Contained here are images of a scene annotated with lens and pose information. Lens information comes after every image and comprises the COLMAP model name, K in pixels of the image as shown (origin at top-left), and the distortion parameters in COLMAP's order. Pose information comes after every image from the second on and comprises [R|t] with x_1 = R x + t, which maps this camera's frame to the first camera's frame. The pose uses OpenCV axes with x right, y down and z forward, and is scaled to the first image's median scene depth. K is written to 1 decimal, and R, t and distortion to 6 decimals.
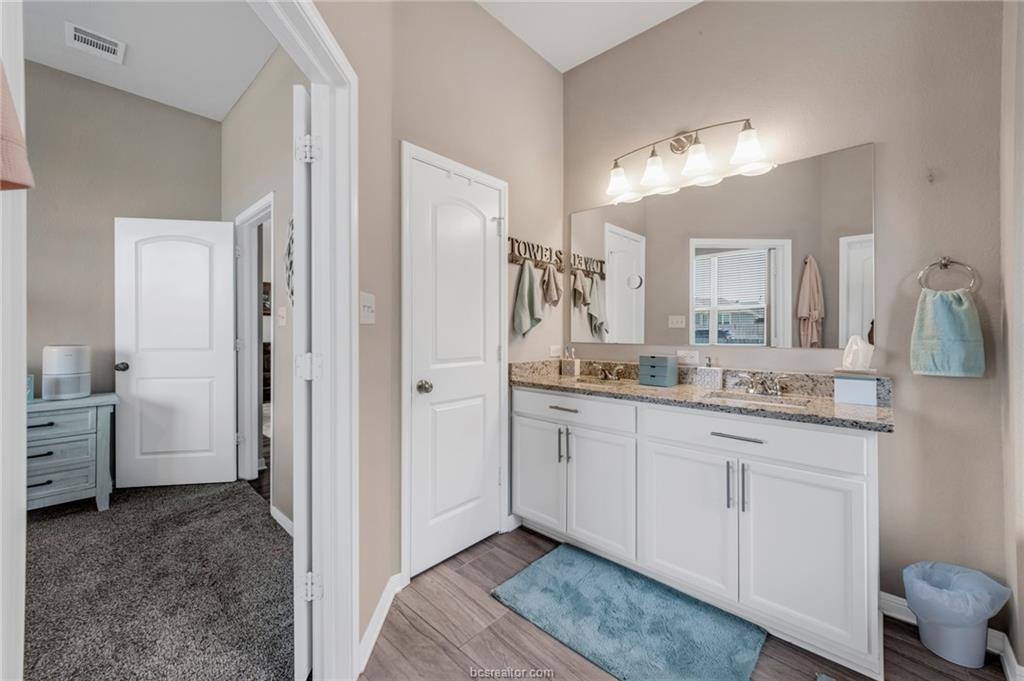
lens RADIAL K [[398.1, 0, 509.9], [0, 398.1, 331.0], [0, 0, 1]] dist [-0.000059, 0.000379]
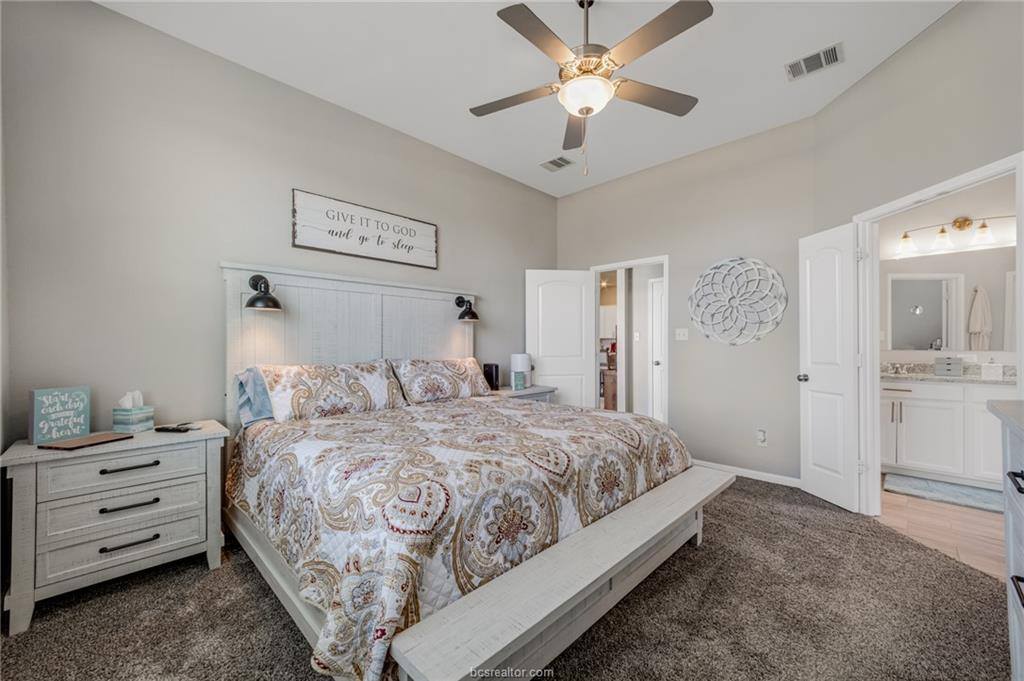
lens RADIAL K [[406.3, 0, 512.0], [0, 406.3, 318.5], [0, 0, 1]] dist [0.022922, 0.000016]
pose [[0.999038, -0.010379, -0.042607, -1.062833], [0.007296, 0.997386, -0.071892, 0.013401], [0.043241, 0.071512, 0.996502, -0.592750]]
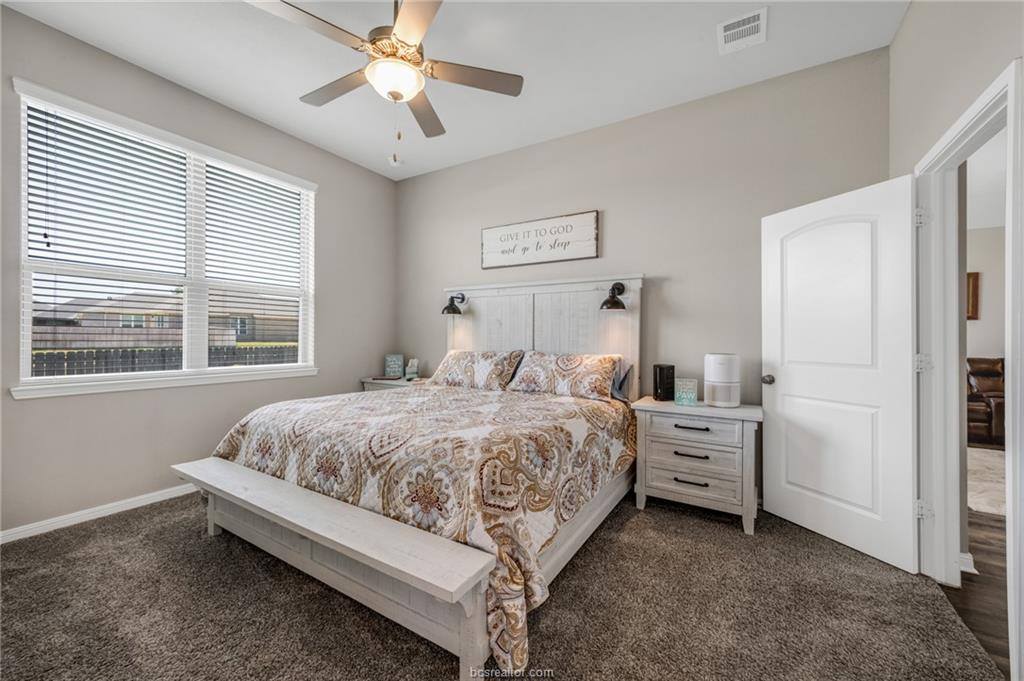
lens RADIAL K [[398.1, 0, 509.9], [0, 398.1, 331.0], [0, 0, 1]] dist [-0.000059, 0.000379]
pose [[0.187743, -0.011138, -0.982155, -0.193204], [-0.009372, 0.999870, -0.013130, -0.003367], [0.982174, 0.011670, 0.187614, 0.252199]]
